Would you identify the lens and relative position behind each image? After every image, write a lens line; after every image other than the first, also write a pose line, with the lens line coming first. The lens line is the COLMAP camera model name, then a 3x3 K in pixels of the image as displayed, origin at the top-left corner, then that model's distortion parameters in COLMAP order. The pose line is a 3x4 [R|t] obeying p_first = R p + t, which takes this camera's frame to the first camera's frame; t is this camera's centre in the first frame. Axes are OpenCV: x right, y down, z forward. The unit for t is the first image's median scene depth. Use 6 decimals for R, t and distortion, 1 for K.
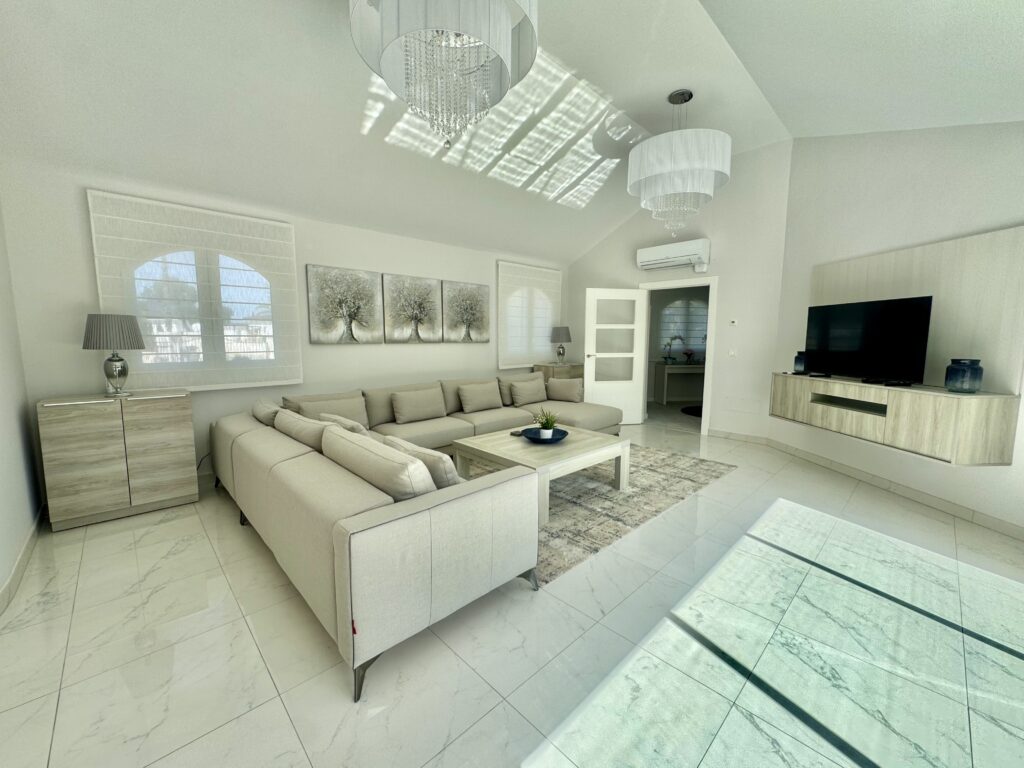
lens RADIAL K [[412.3, 0, 510.9], [0, 412.3, 384.6], [0, 0, 1]] dist [-0.002575, -0.001764]
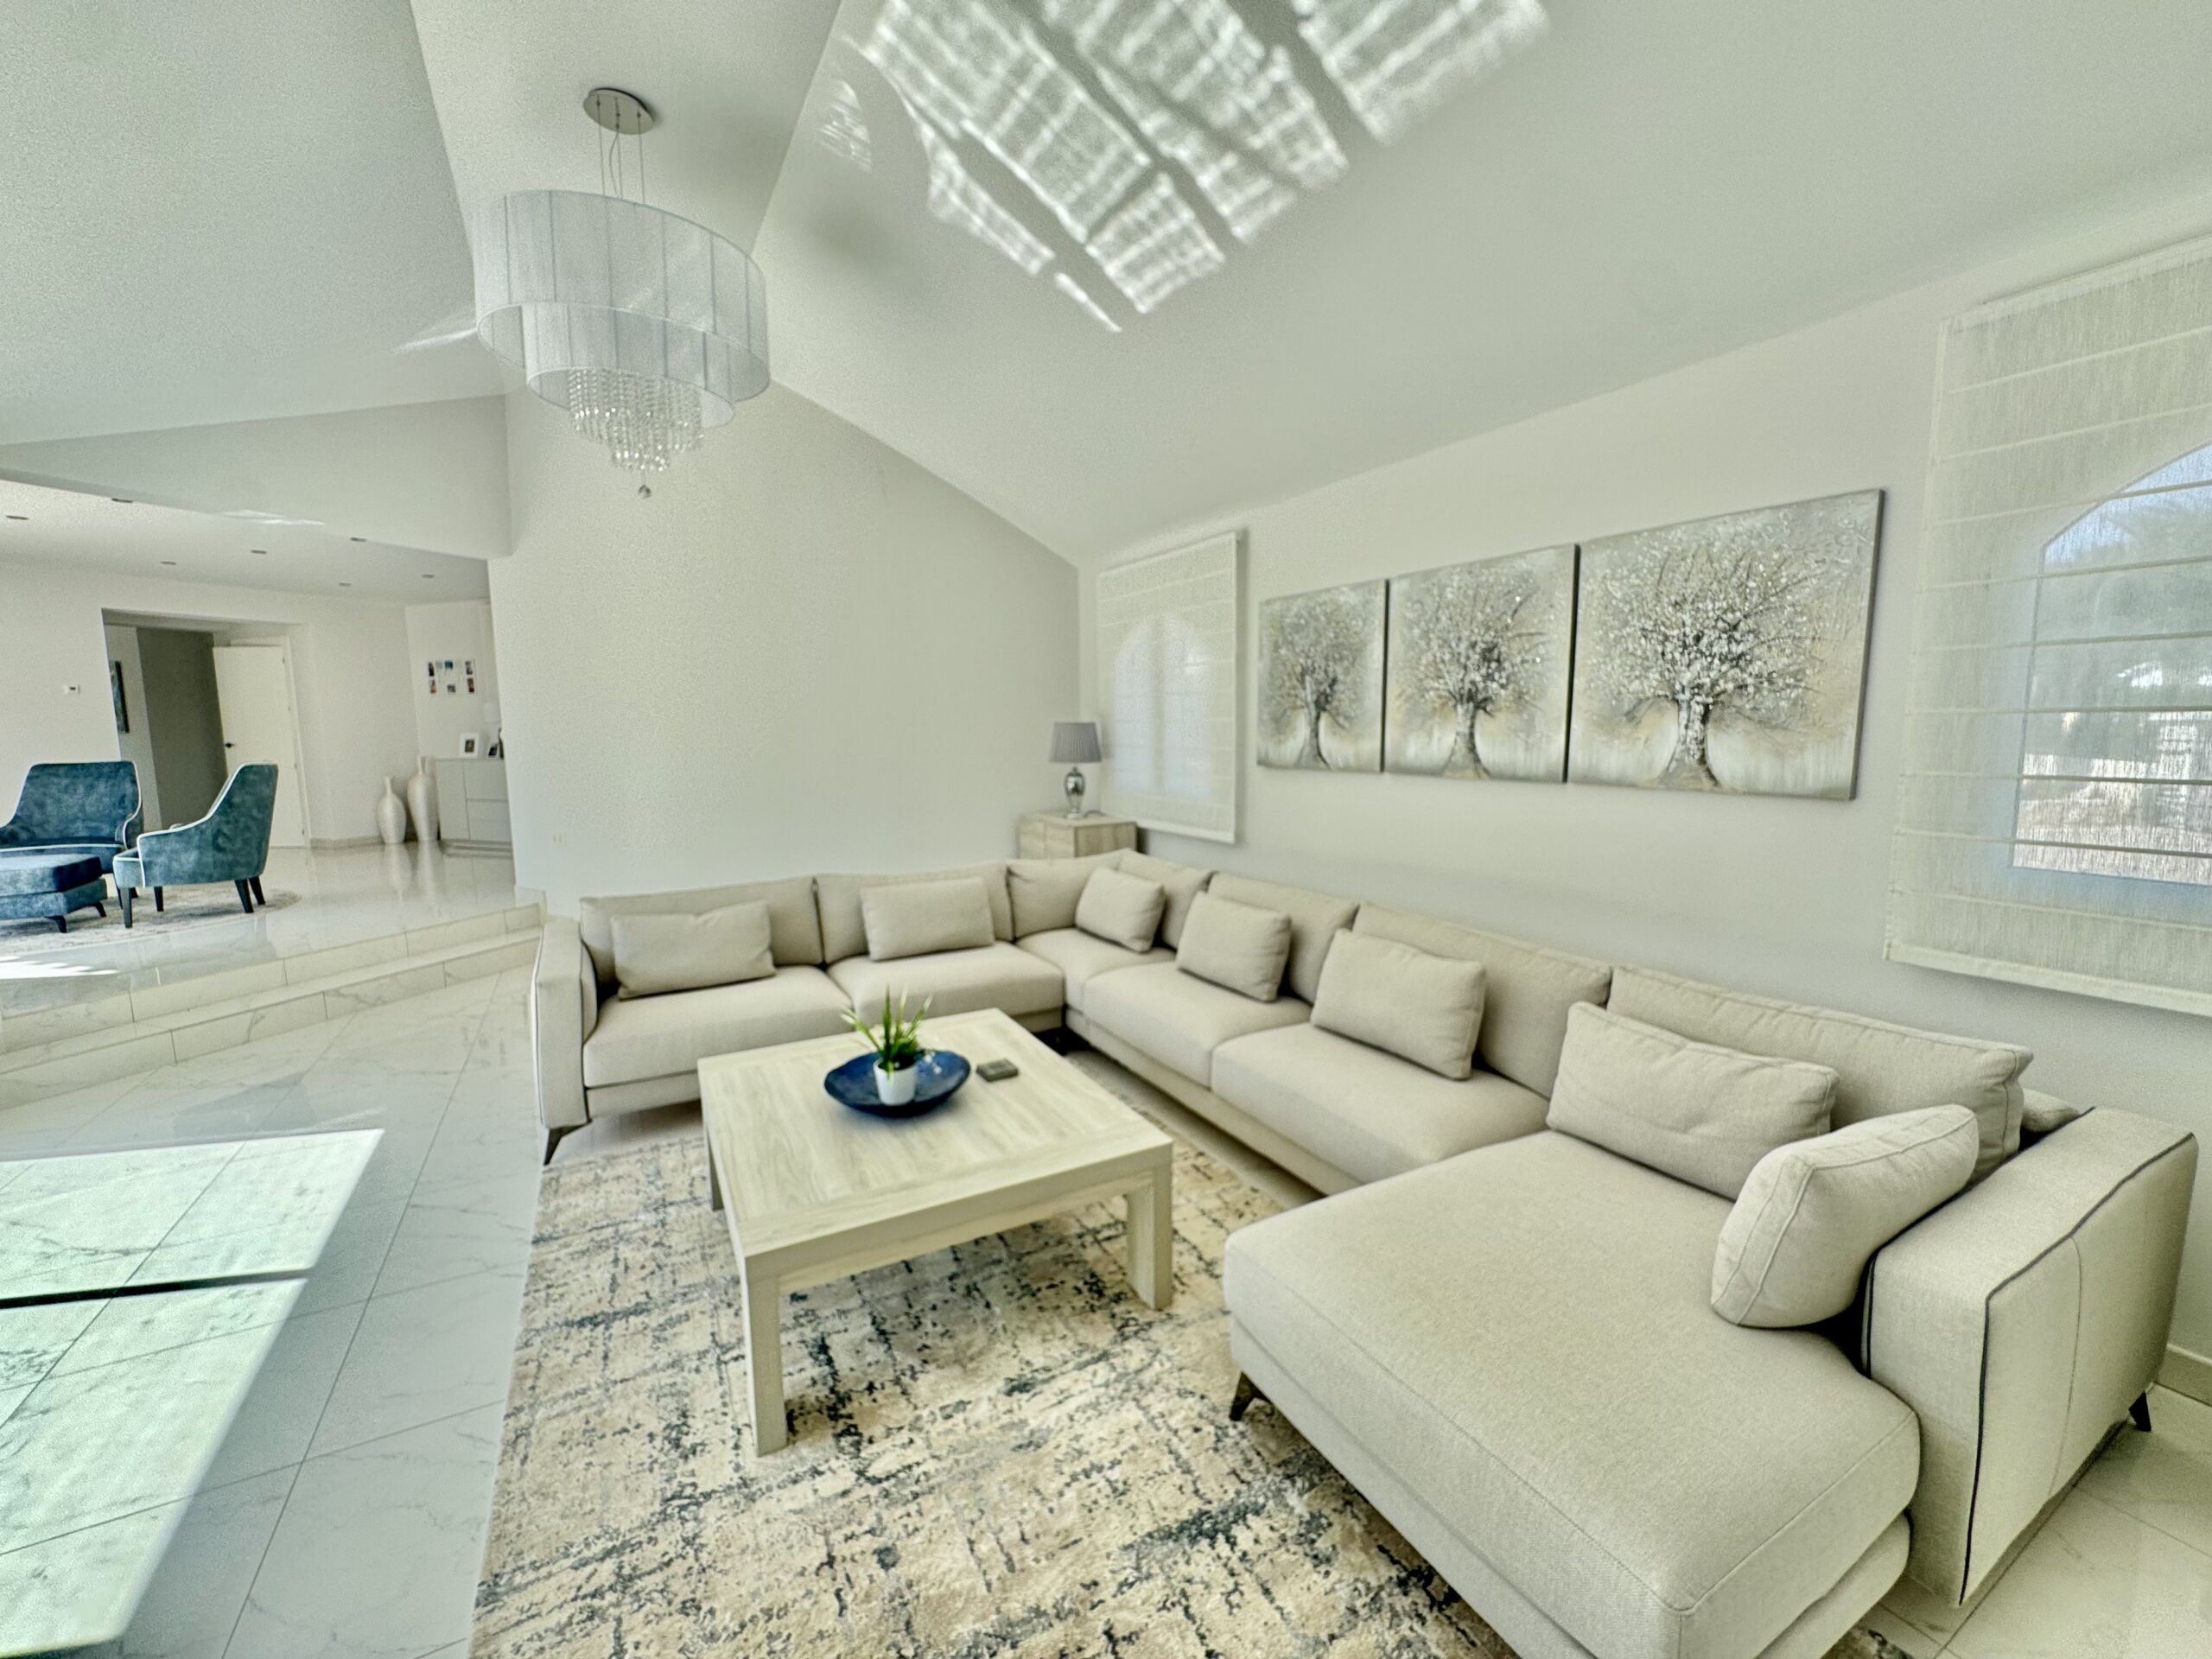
lens RADIAL K [[890.6, 0, 1099.2], [0, 890.6, 823.4], [0, 0, 1]] dist [-0.002575, -0.001764]
pose [[-0.244148, 0.115797, -0.962799, 0.537166], [-0.090885, 0.985743, 0.141603, -0.151646], [0.965470, 0.122076, -0.230143, 0.991325]]
